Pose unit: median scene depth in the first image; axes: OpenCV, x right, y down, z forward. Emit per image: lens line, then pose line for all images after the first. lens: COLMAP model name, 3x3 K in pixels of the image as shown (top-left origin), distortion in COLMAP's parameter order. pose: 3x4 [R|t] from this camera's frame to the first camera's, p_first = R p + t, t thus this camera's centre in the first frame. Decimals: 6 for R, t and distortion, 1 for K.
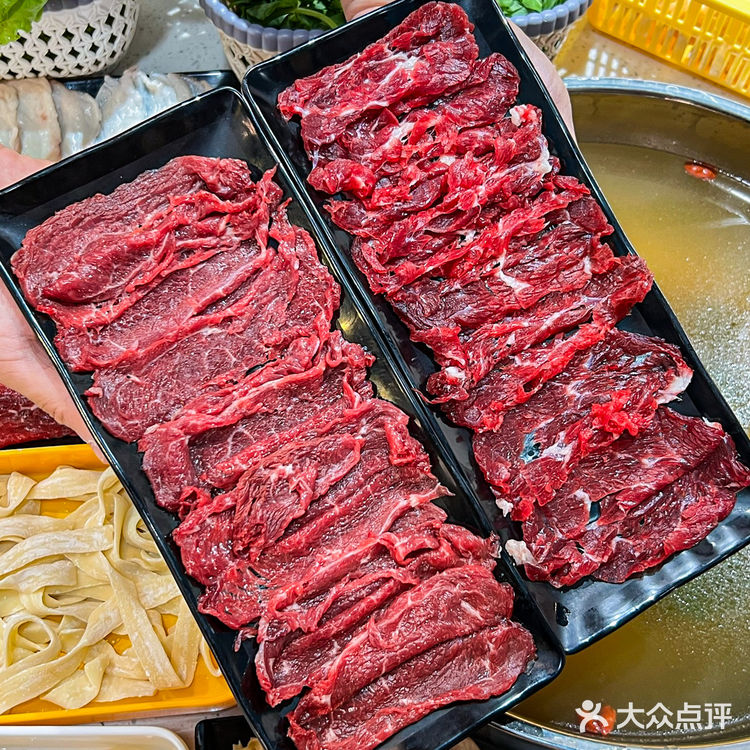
lens RADIAL K [[1133.8, 0, 375.0], [0, 1133.8, 375.0], [0, 0, 1]] dist [0.034657, -0.179653]
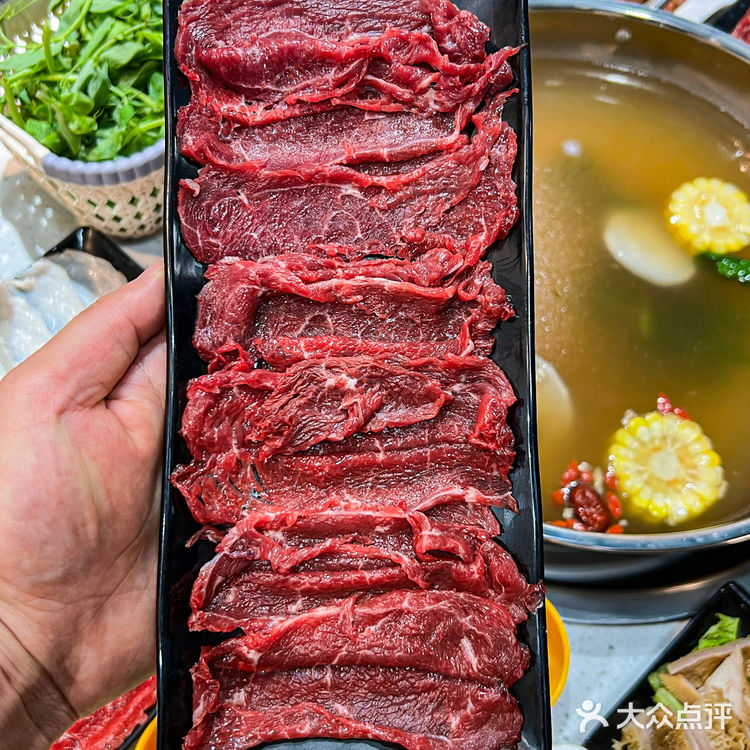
lens RADIAL K [[843.6, 0, 375.0], [0, 843.6, 375.0], [0, 0, 1]] dist [0.061643, -0.042659]
pose [[0.861367, 0.475928, -0.177593, 0.042082], [-0.475304, 0.878465, 0.048847, 0.040241], [0.179257, 0.042335, 0.982891, 0.408230]]
